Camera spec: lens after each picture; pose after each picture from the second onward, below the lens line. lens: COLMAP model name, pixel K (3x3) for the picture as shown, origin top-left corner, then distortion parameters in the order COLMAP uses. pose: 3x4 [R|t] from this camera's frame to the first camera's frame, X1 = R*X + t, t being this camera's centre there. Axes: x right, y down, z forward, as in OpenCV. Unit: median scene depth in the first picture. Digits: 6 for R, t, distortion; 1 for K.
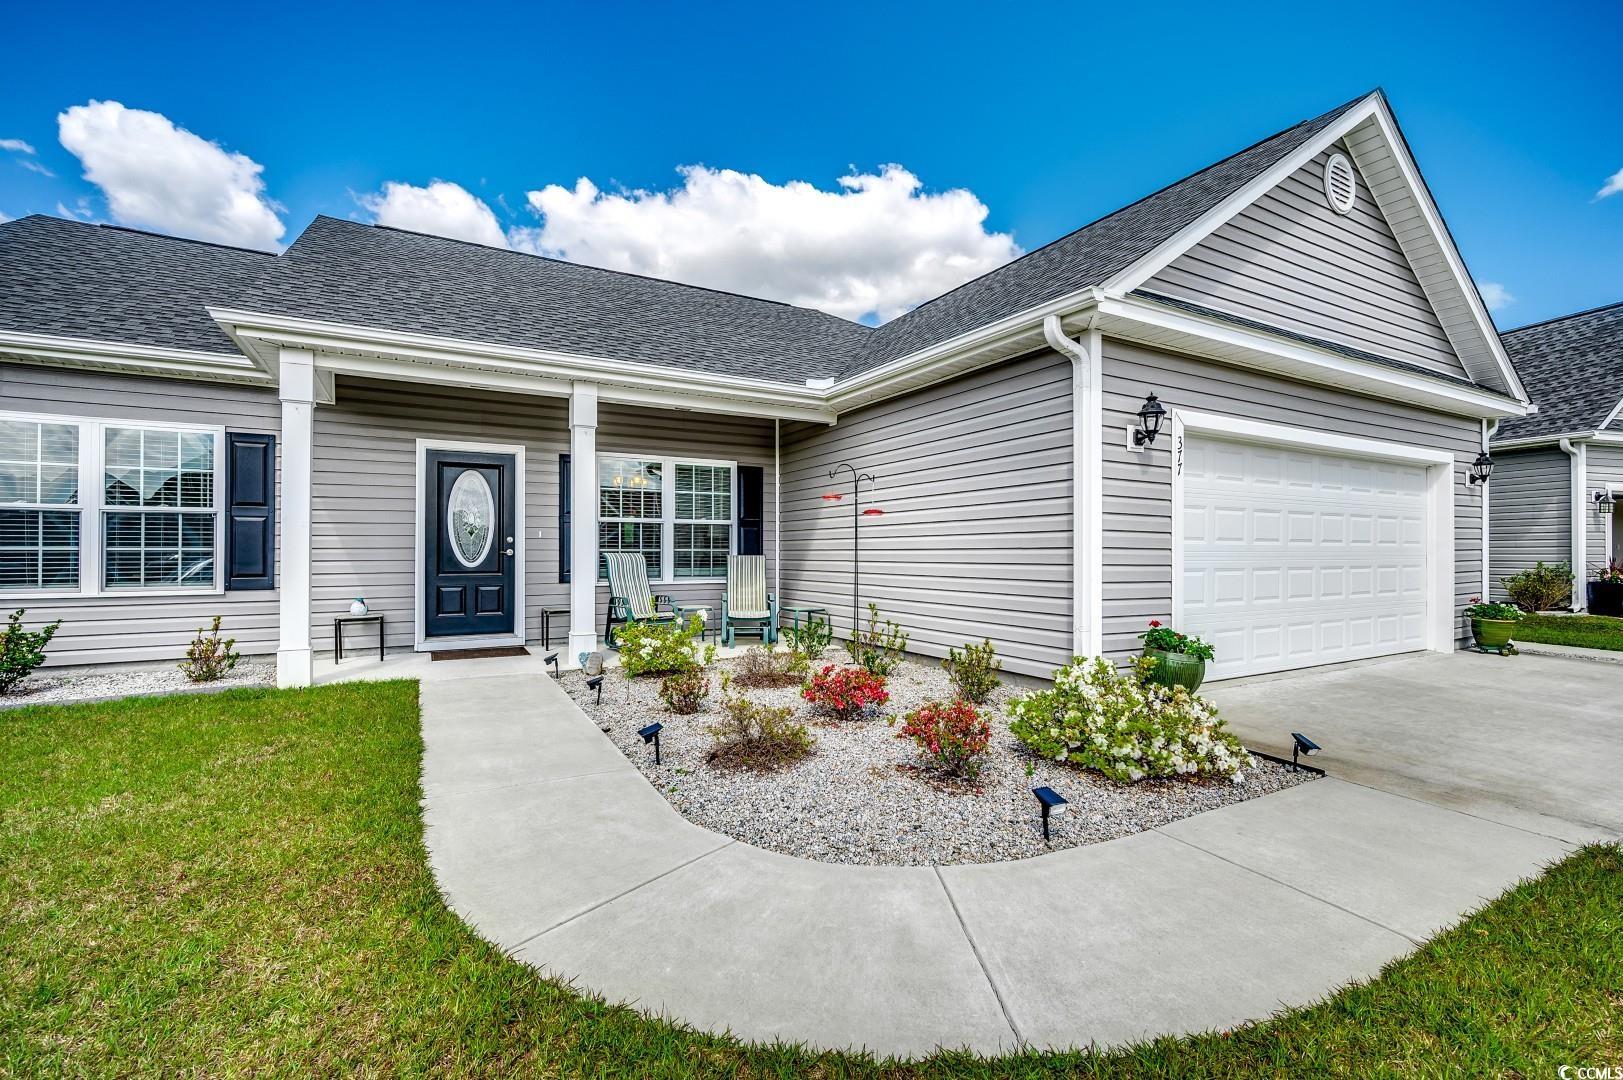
lens RADIAL K [[686.6, 0, 811.9], [0, 686.6, 533.5], [0, 0, 1]] dist [-0.001683, -0.000323]
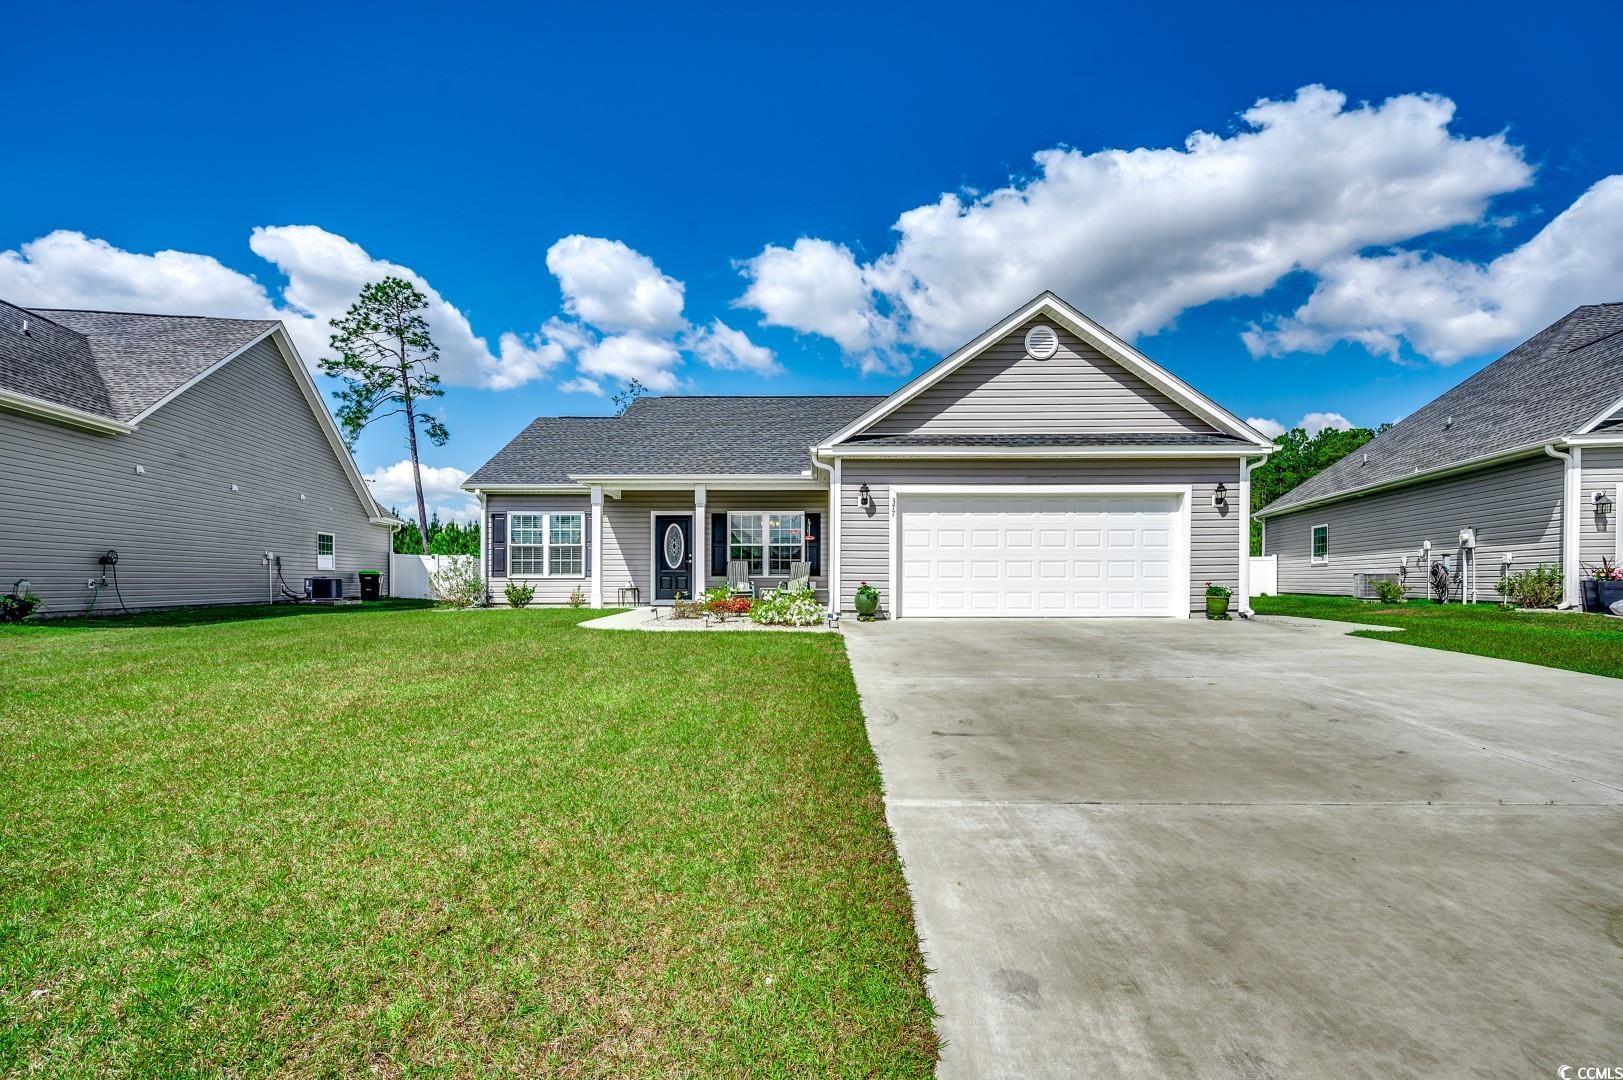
lens RADIAL K [[738.8, 0, 822.5], [0, 738.8, 594.2], [0, 0, 1]] dist [0.005589, -0.001622]
pose [[0.879484, 0.006182, -0.475888, 0.657975], [0.015172, 0.999043, 0.041016, 0.027265], [0.475686, -0.043293, 0.878549, -0.532087]]
